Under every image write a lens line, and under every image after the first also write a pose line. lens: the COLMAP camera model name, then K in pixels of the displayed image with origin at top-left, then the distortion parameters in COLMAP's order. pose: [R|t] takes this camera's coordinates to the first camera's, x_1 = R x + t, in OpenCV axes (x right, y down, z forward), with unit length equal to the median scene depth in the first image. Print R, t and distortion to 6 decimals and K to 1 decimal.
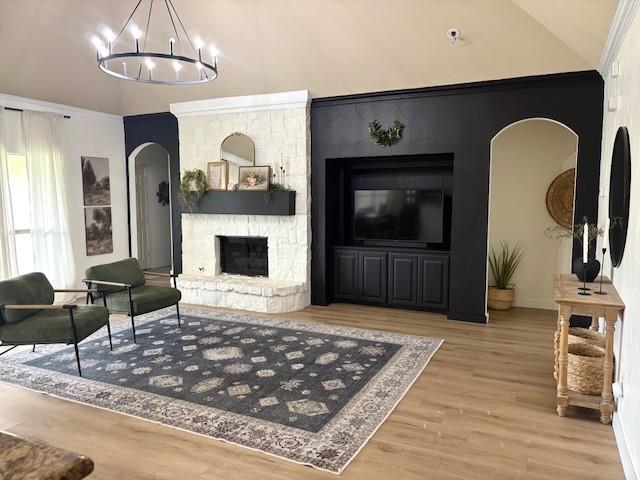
lens RADIAL K [[490.9, 0, 321.1], [0, 490.9, 248.6], [0, 0, 1]] dist [0.044209, -0.047118]
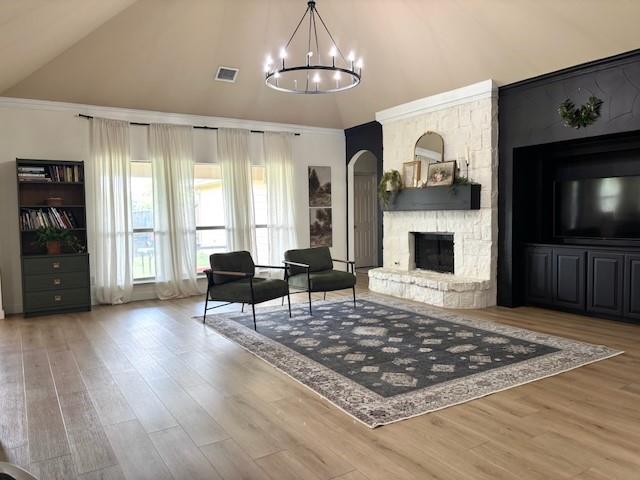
lens RADIAL K [[490.9, 0, 308.7], [0, 490.9, 243.2], [0, 0, 1]] dist [0.044209, -0.047118]
pose [[0.829688, 0.022740, -0.557765, 0.215437], [-0.046985, 0.998469, -0.029183, 0.042760], [0.556247, 0.050419, 0.829486, 0.014011]]
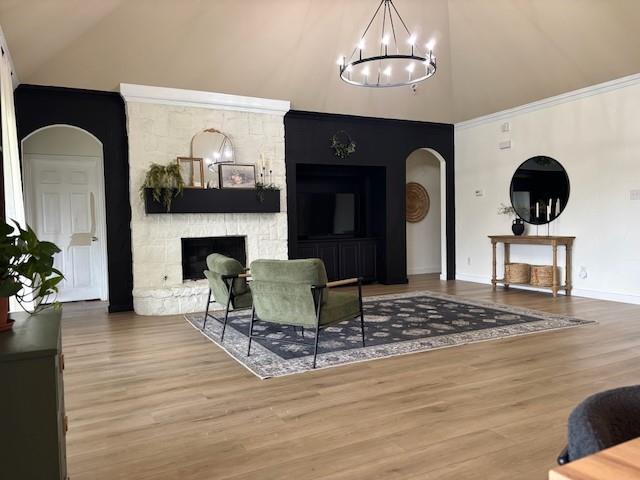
lens RADIAL K [[490.9, 0, 320.4], [0, 490.9, 242.3], [0, 0, 1]] dist [0.044209, -0.047118]
pose [[0.605310, -0.038921, 0.795038, -0.870943], [0.111721, 0.993071, -0.036445, 0.047031], [-0.788111, 0.110883, 0.605464, 0.287001]]
